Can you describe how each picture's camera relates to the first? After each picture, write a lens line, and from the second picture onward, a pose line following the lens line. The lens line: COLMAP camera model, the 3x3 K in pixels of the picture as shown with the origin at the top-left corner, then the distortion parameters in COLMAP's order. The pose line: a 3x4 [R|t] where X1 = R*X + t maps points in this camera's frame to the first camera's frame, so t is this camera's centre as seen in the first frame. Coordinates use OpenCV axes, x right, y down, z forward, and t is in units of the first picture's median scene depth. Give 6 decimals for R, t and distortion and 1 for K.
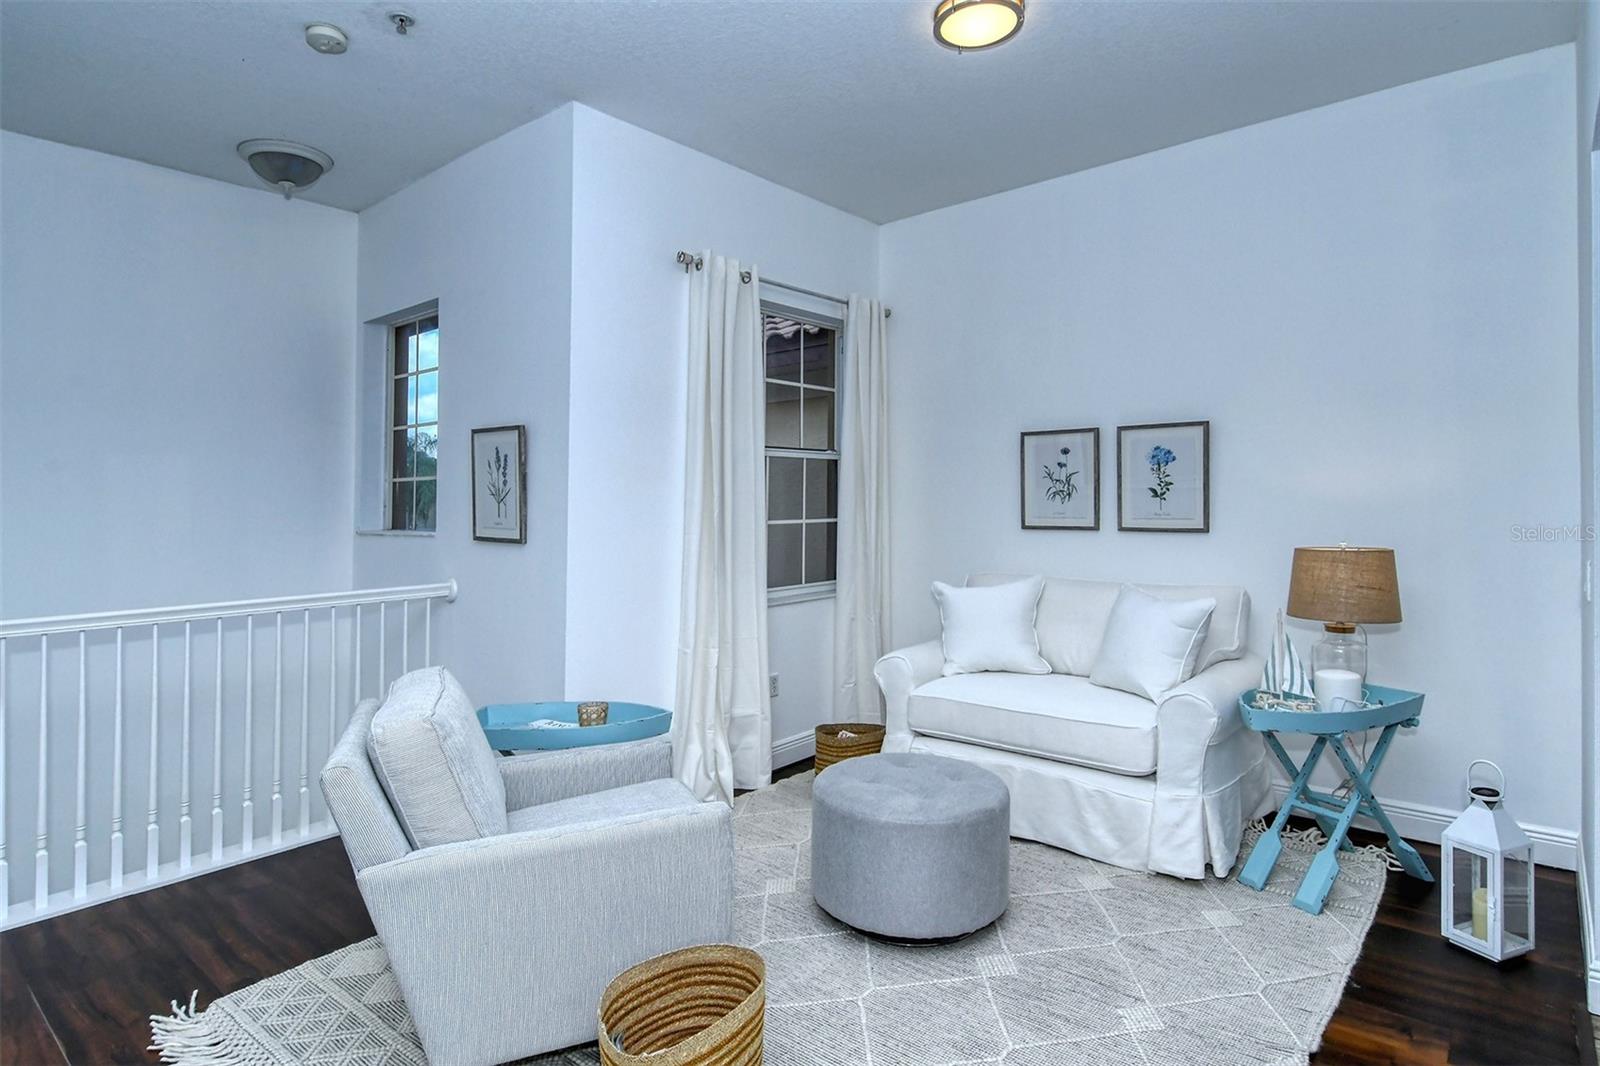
lens RADIAL K [[860.7, 0, 800.8], [0, 860.7, 492.1], [0, 0, 1]] dist [0.062535, -0.032545]
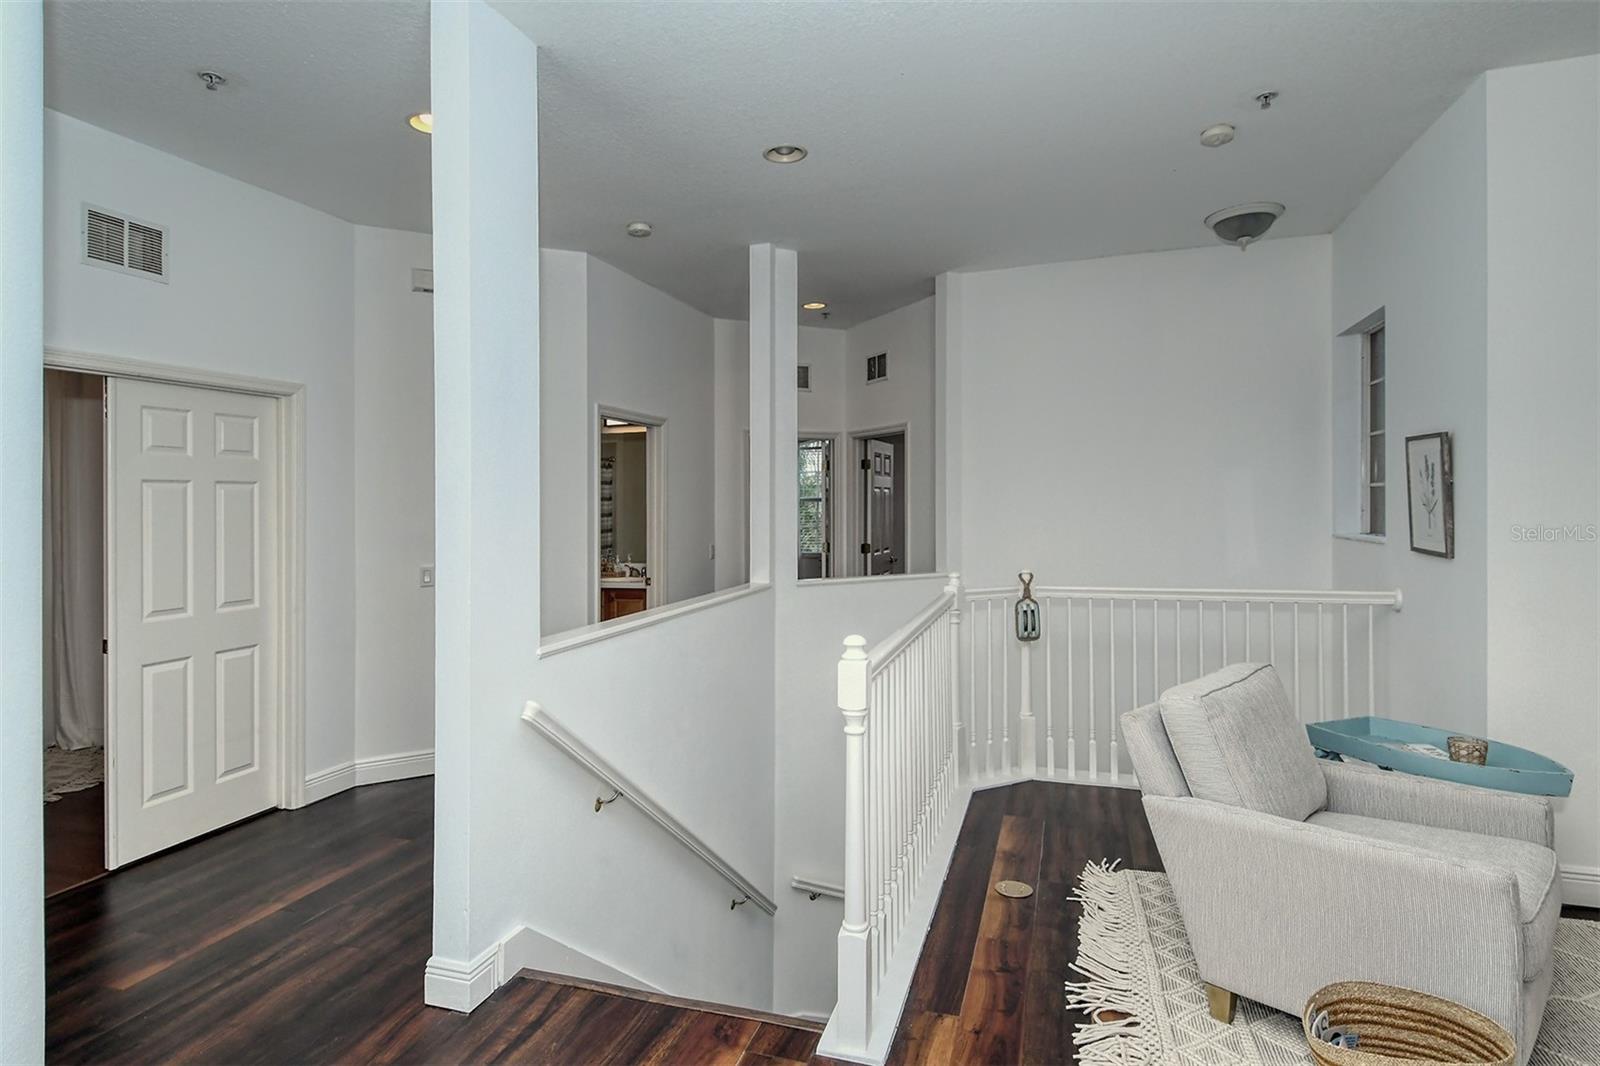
lens RADIAL K [[841.6, 0, 804.7], [0, 841.6, 491.4], [0, 0, 1]] dist [0.018355, -0.009879]
pose [[0.403064, -0.006008, -0.915152, 0.307192], [0.014745, 0.999891, -0.000069, -0.029967], [0.915053, -0.013466, 0.403109, -0.002879]]
